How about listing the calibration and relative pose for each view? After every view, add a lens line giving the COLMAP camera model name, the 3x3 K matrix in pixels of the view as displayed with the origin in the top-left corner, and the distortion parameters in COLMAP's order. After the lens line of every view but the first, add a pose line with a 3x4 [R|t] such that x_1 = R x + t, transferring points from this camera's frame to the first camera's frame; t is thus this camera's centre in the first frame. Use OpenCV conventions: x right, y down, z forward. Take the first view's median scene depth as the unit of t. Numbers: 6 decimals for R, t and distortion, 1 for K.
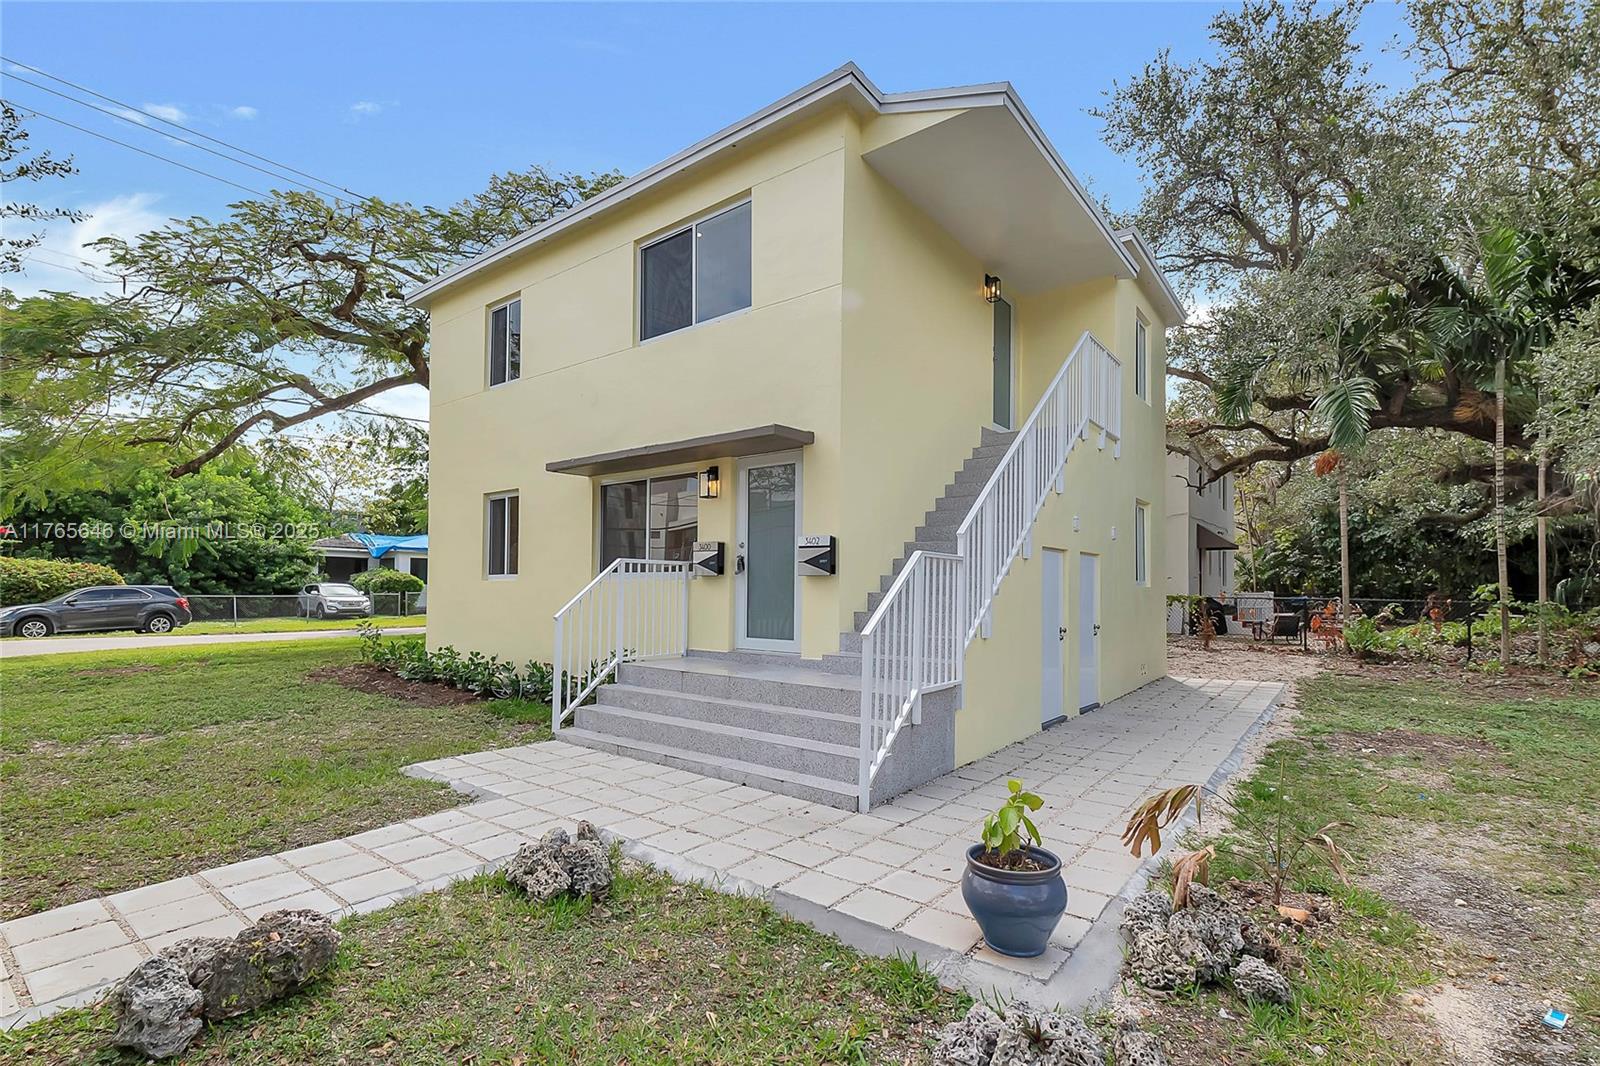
lens RADIAL K [[732.4, 0, 799.6], [0, 732.4, 580.5], [0, 0, 1]] dist [0.013925, -0.000625]
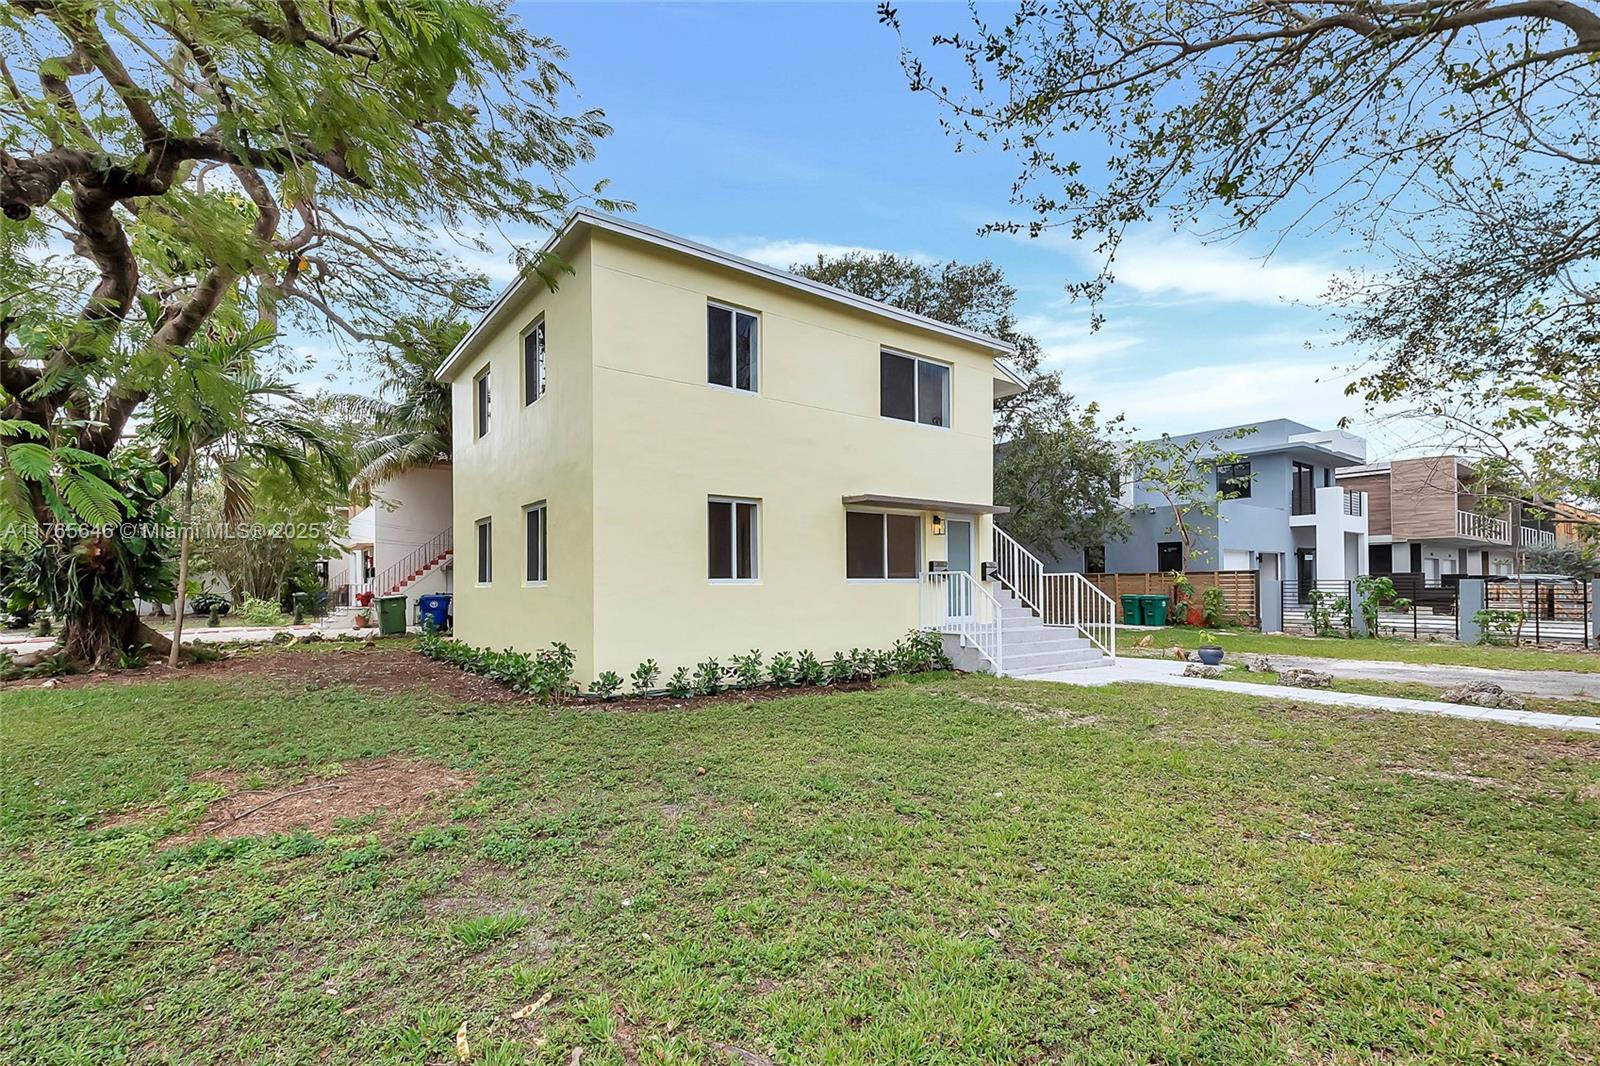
lens RADIAL K [[732.4, 0, 799.6], [0, 732.4, 580.5], [0, 0, 1]] dist [0.013925, -0.000625]
pose [[0.272902, -0.002025, 0.962040, -1.352836], [-0.009575, 0.999943, 0.004821, -0.009143], [-0.961994, -0.010527, 0.272867, 0.626608]]
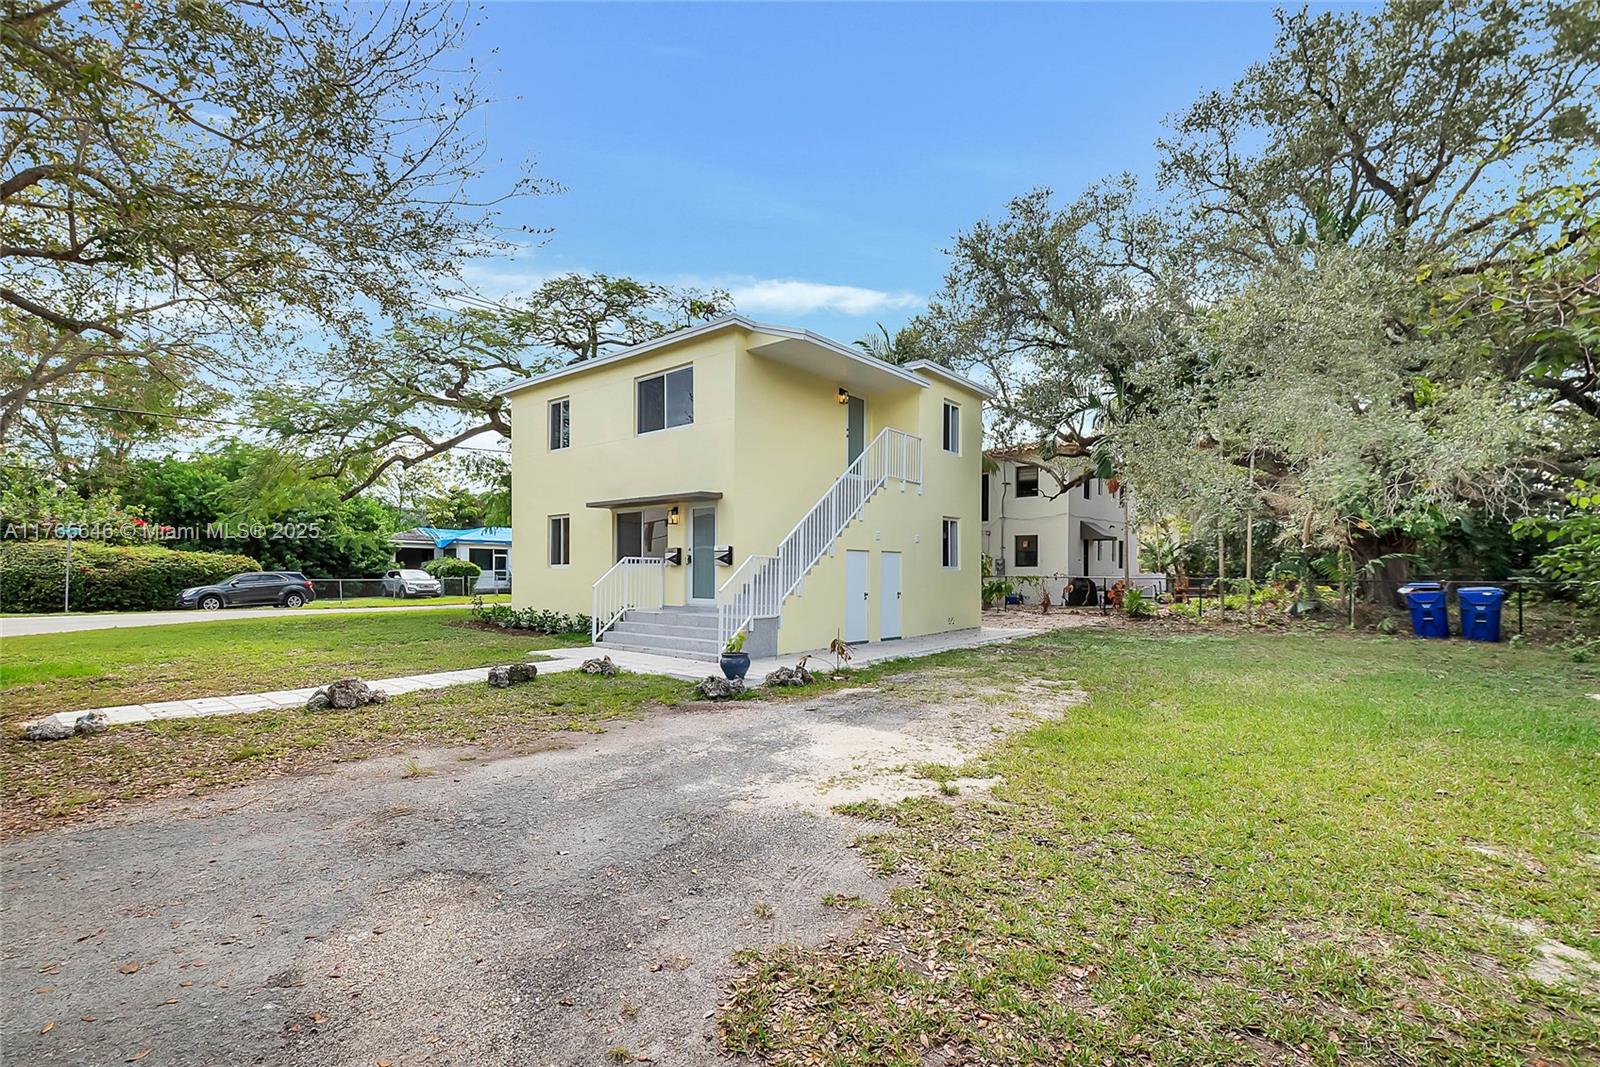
lens RADIAL K [[732.4, 0, 799.6], [0, 732.4, 581.0], [0, 0, 1]] dist [0.013925, -0.000625]
pose [[0.999293, -0.002542, -0.037512, 0.200123], [0.003359, 0.999758, 0.021734, -0.005145], [0.037448, -0.021845, 0.999060, -0.640482]]
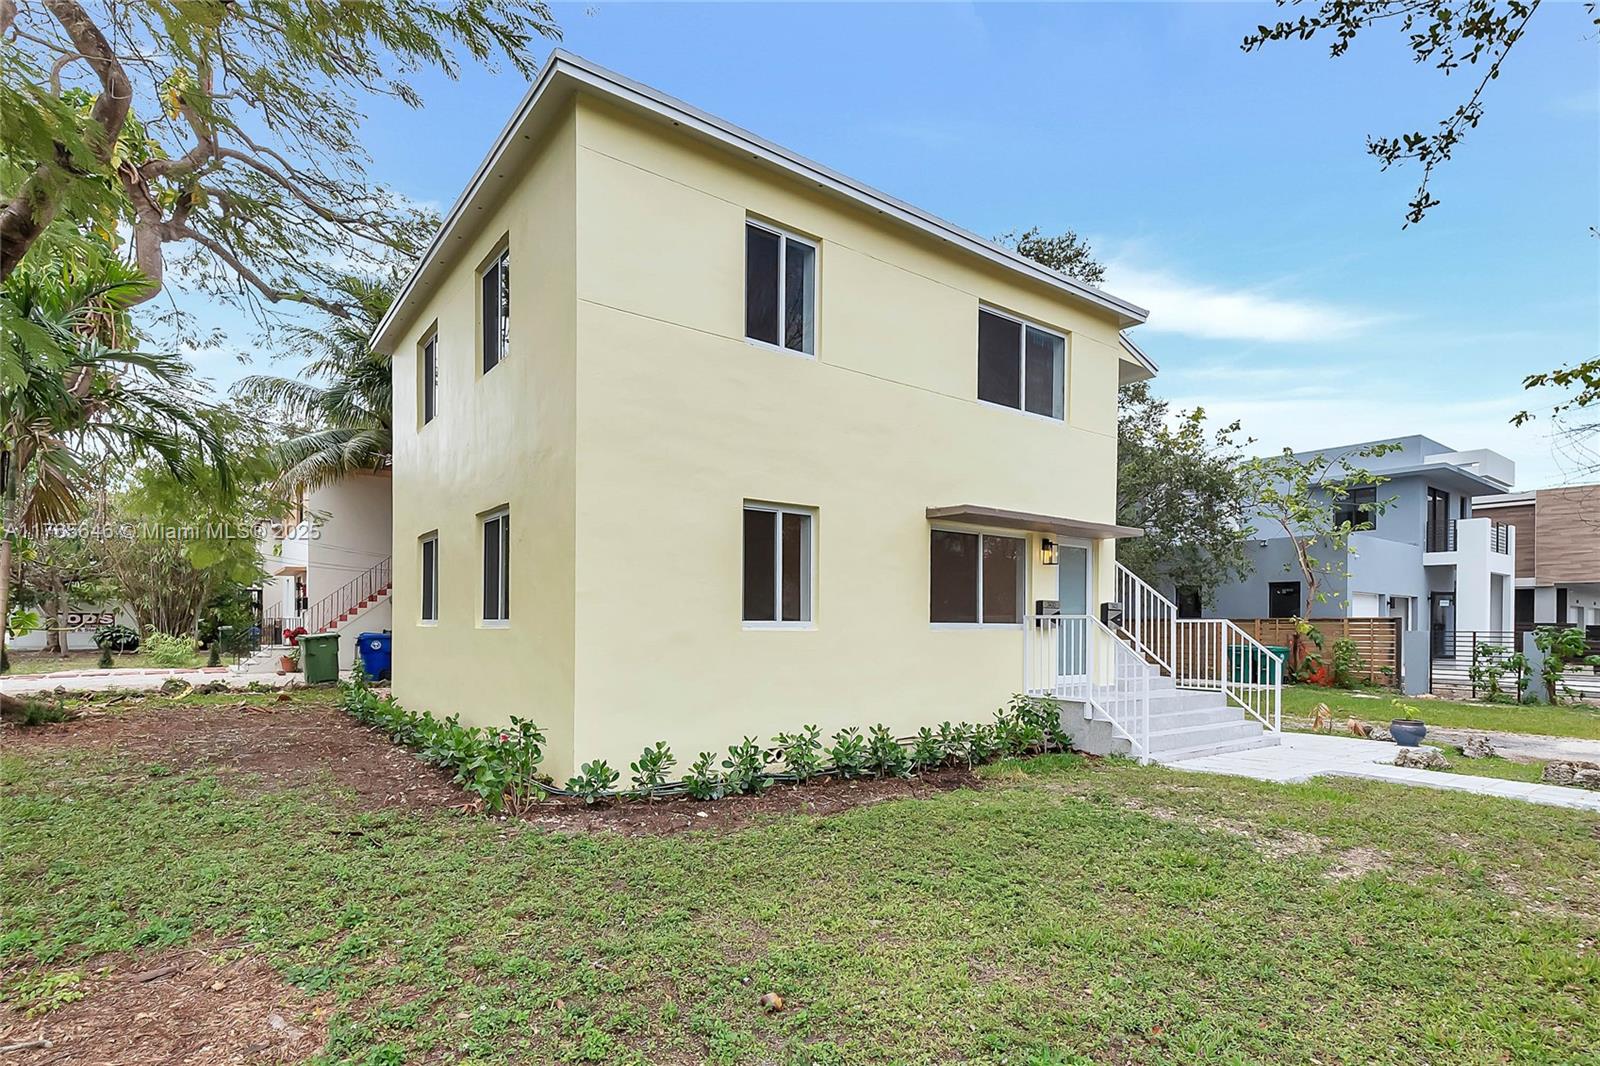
lens RADIAL K [[830.1, 0, 829.8], [0, 830.1, 638.6], [0, 0, 1]] dist [0.003269, 0.000441]
pose [[0.255755, -0.019908, 0.966537, -1.164412], [-0.024923, 0.999320, 0.027178, -0.012273], [-0.966420, -0.031040, 0.255085, 0.737513]]
